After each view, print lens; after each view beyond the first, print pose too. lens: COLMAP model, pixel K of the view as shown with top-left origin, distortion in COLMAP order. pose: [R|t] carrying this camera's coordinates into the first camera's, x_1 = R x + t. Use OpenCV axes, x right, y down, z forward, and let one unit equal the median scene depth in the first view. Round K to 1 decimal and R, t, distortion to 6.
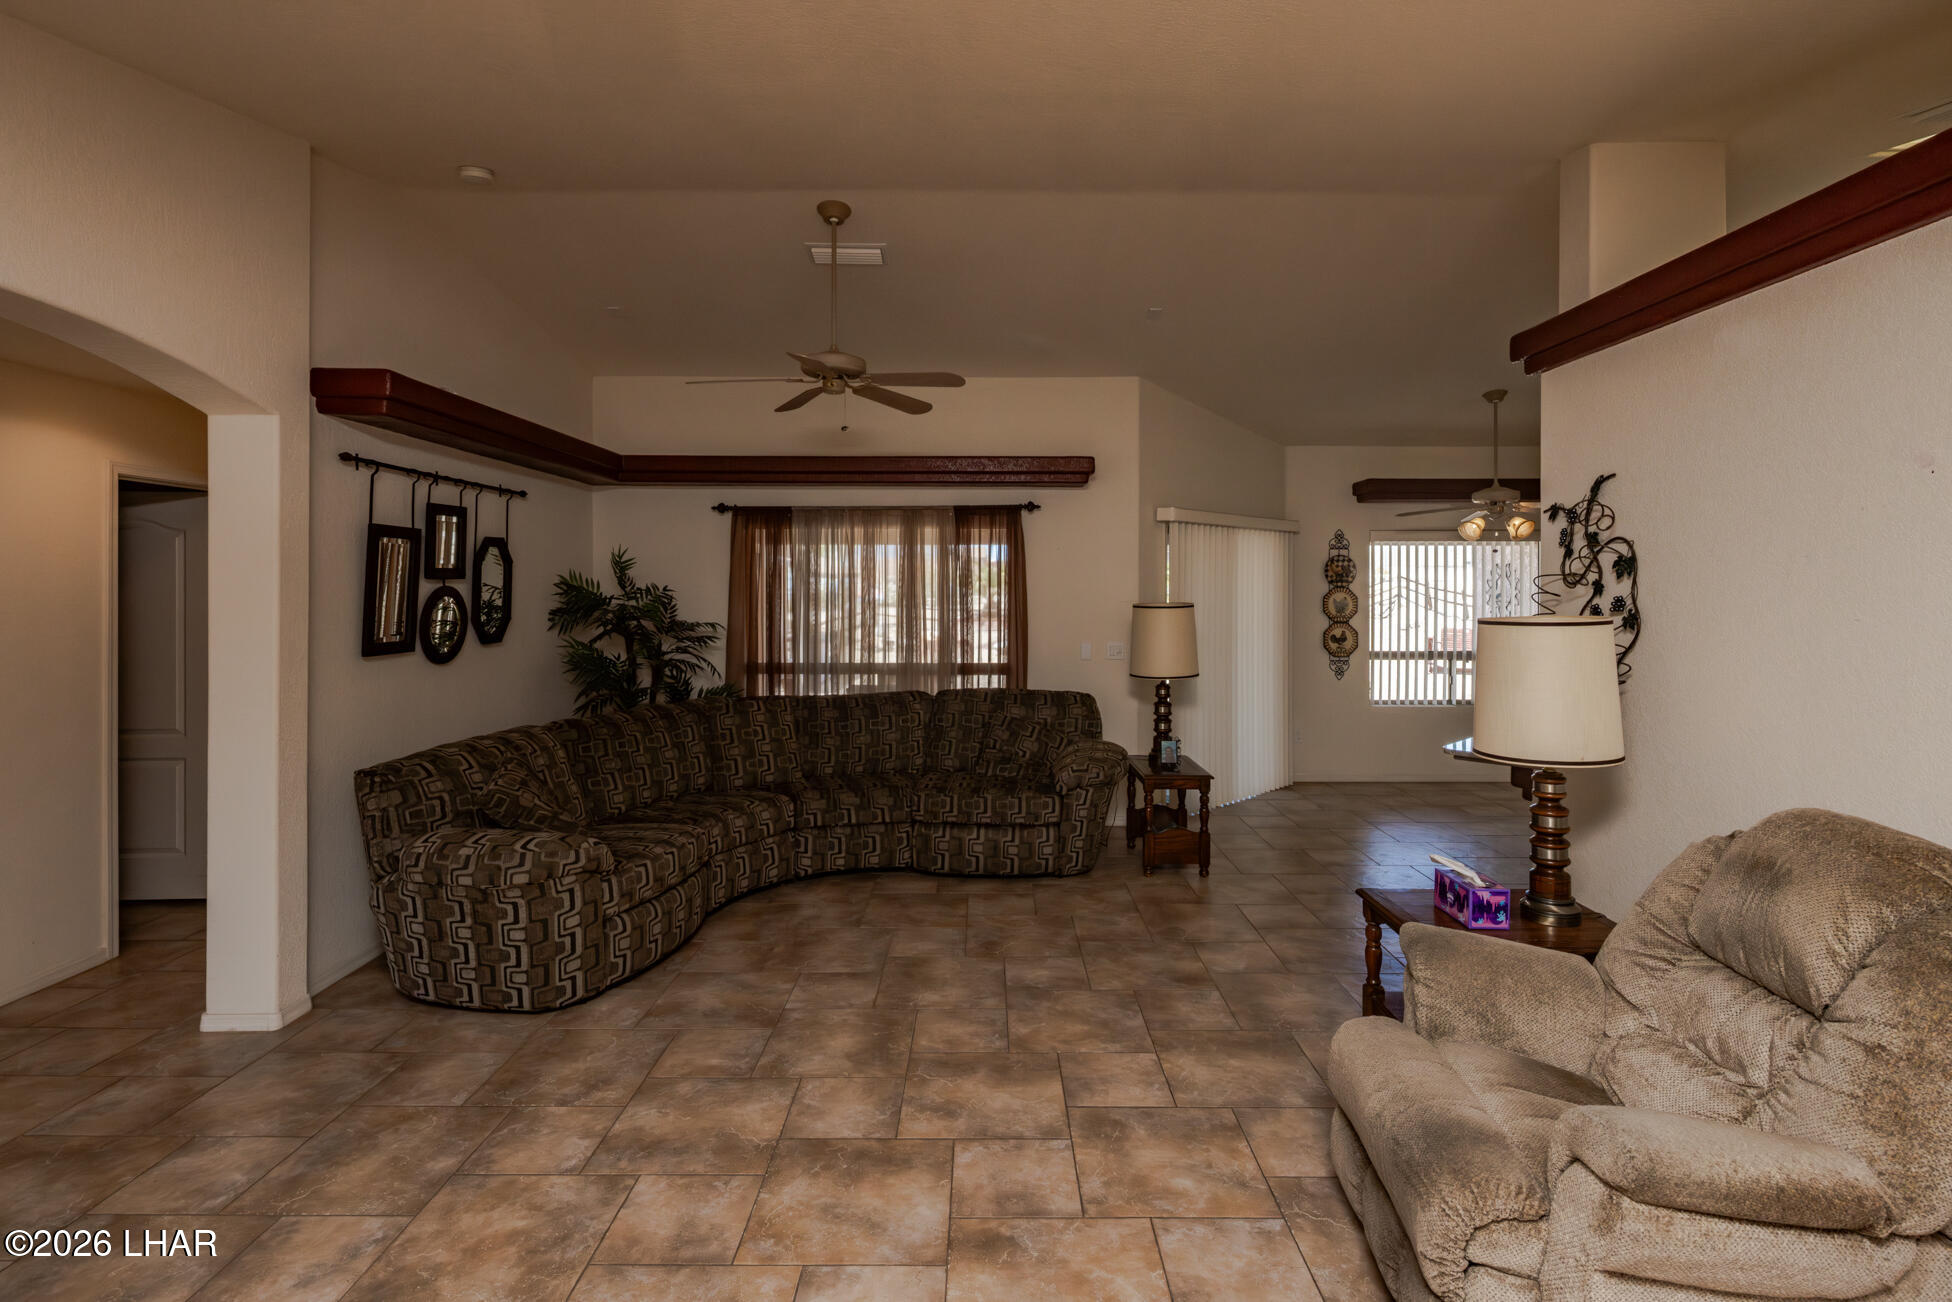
lens RADIAL K [[933.8, 0, 985.2], [0, 933.8, 589.7], [0, 0, 1]] dist [0.004737, -0.005701]
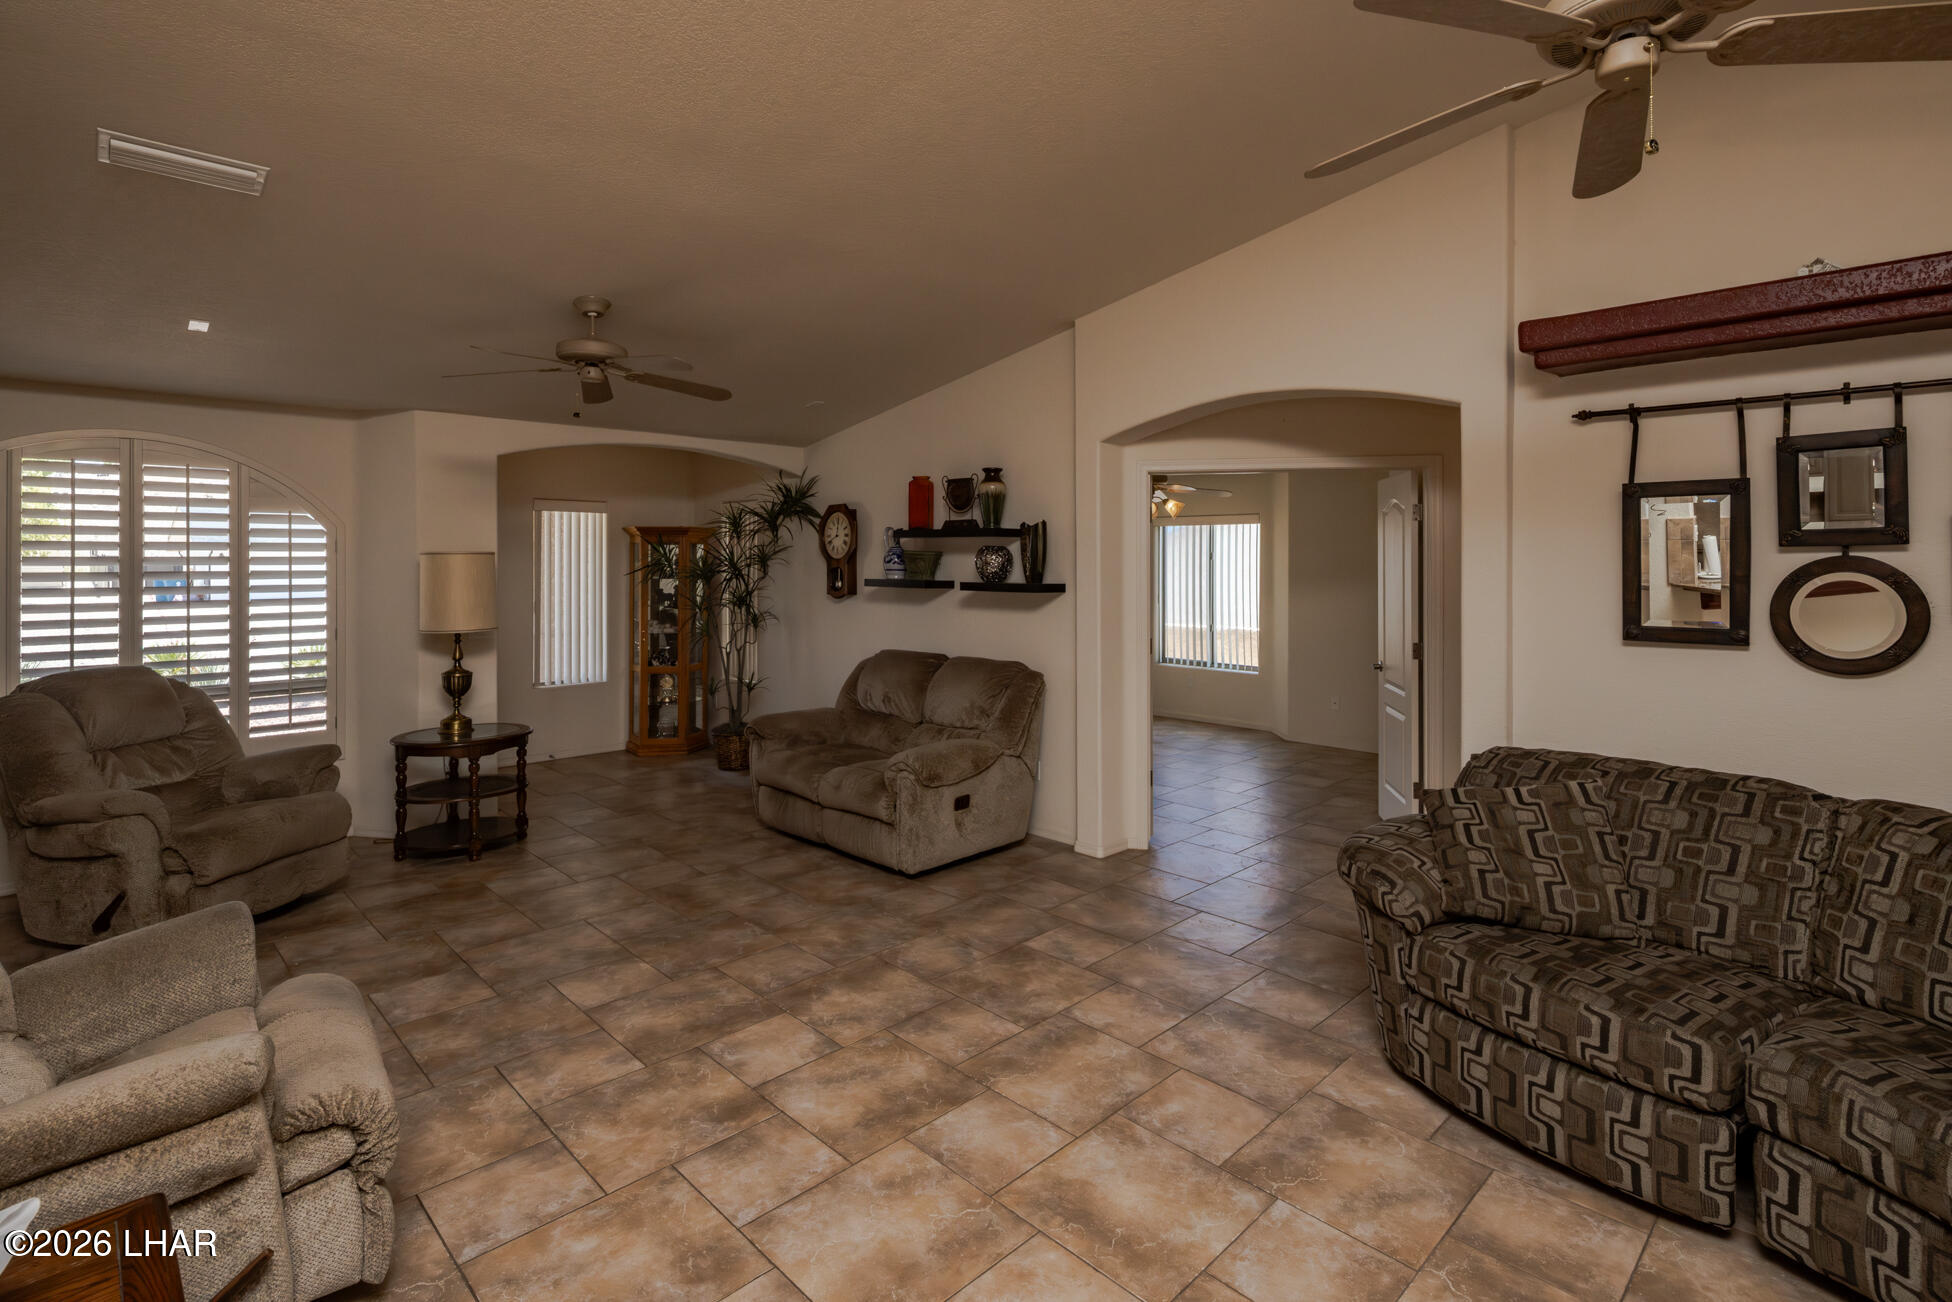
lens RADIAL K [[941.3, 0, 990.7], [0, 941.3, 559.1], [0, 0, 1]] dist [0.001858, -0.000512]
pose [[-0.709567, -0.004690, -0.704623, 0.325708], [-0.001925, 0.999987, -0.004718, 0.002275], [0.704636, -0.001992, -0.709566, 1.094042]]
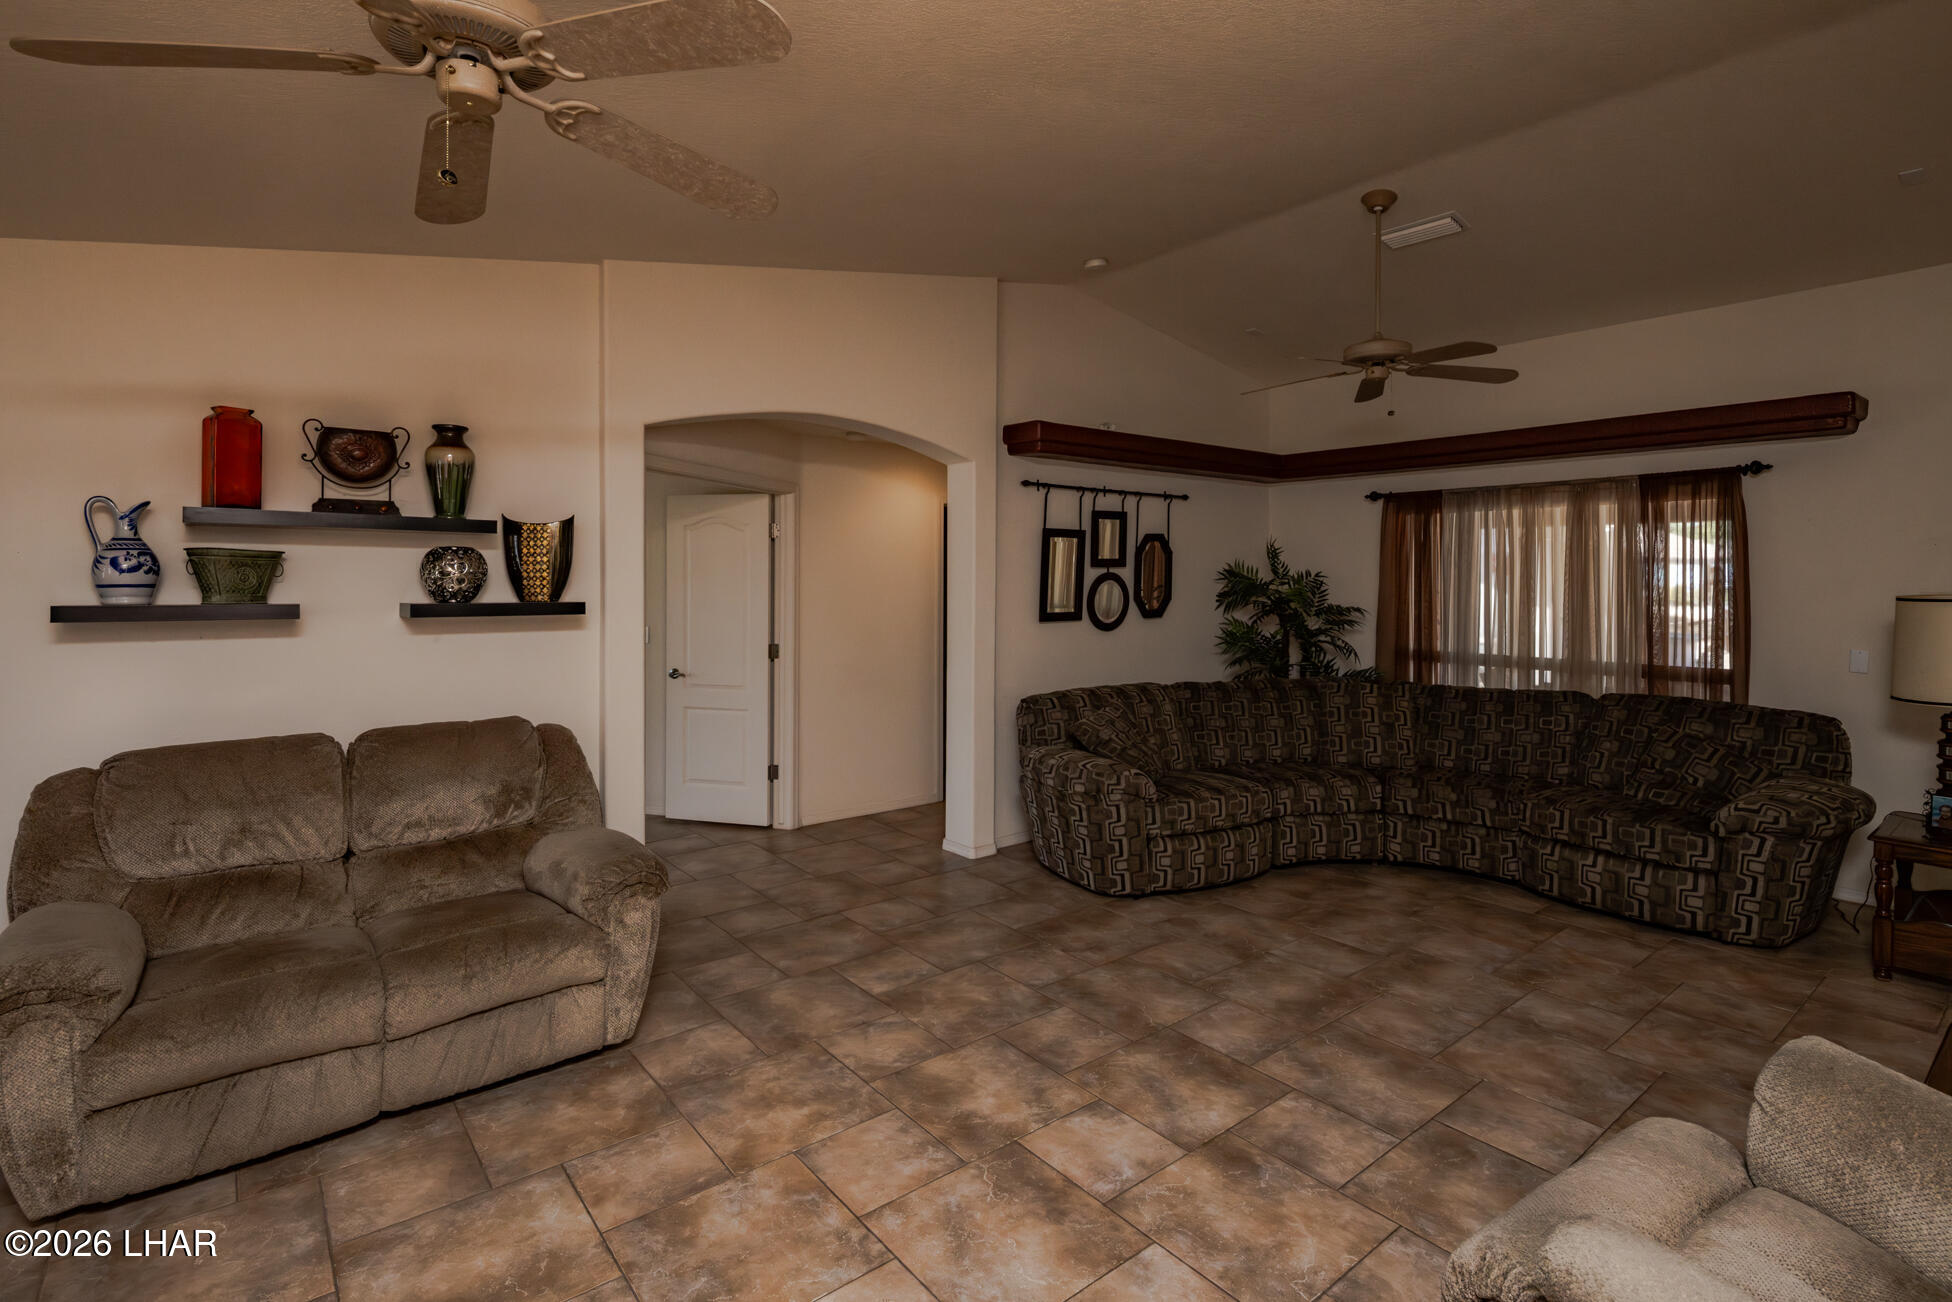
lens RADIAL K [[936.2, 0, 990.9], [0, 936.2, 576.2], [0, 0, 1]] dist [0.001593, -0.000271]
pose [[0.631018, 0.000185, -0.775768, 0.360517], [-0.002225, 0.999996, -0.001571, 0.004541], [0.775765, 0.002717, 0.631017, 0.036174]]
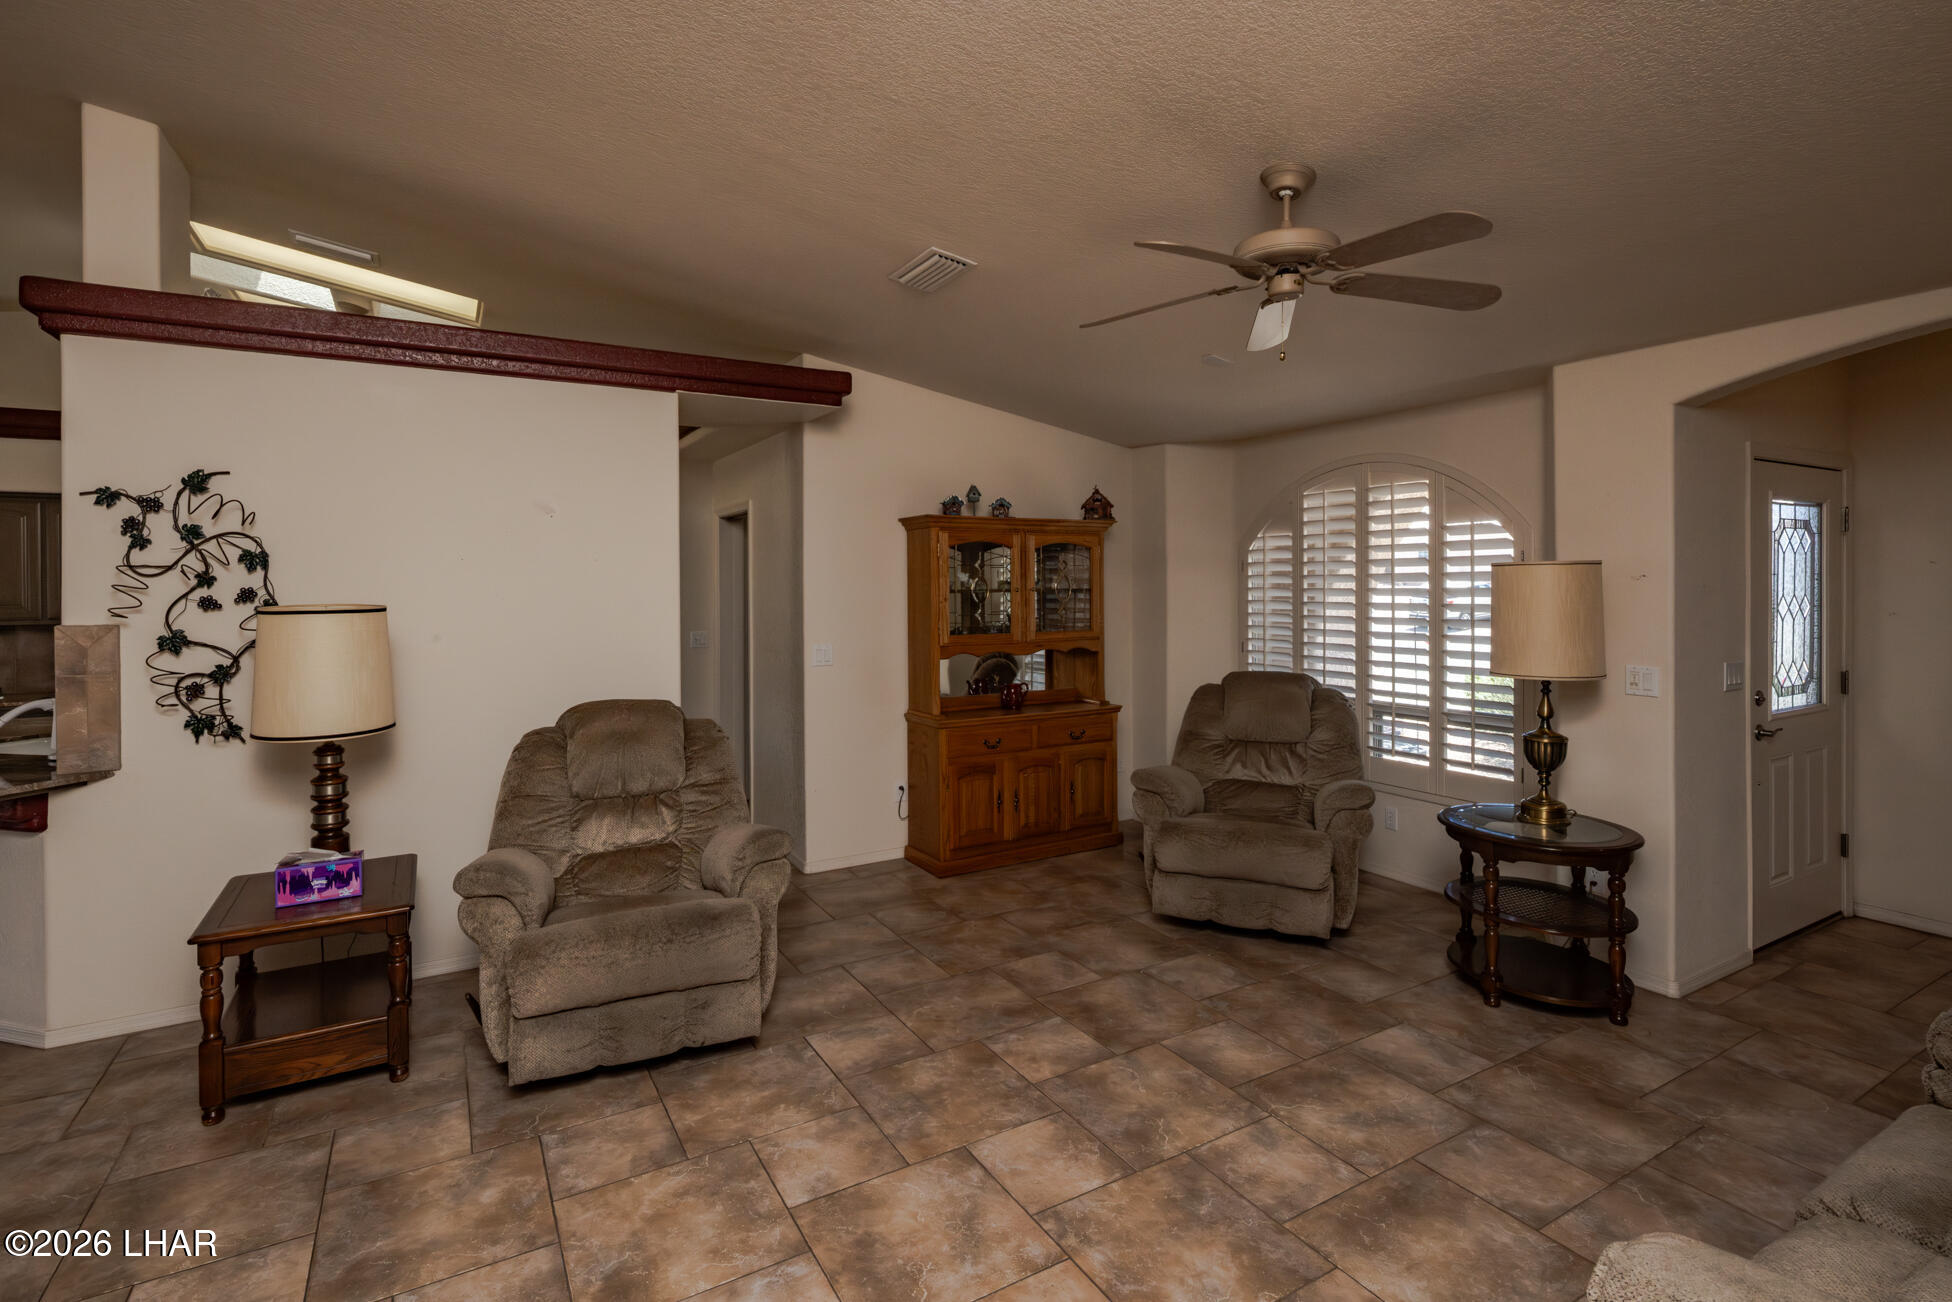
lens RADIAL K [[937.7, 0, 985.2], [0, 937.7, 590.3], [0, 0, 1]] dist [0.000562, -0.000405]
pose [[-0.504724, -0.005090, 0.863266, -0.508992], [0.005231, 0.999946, 0.008955, 0.003709], [-0.863265, 0.009036, -0.504670, 0.604386]]
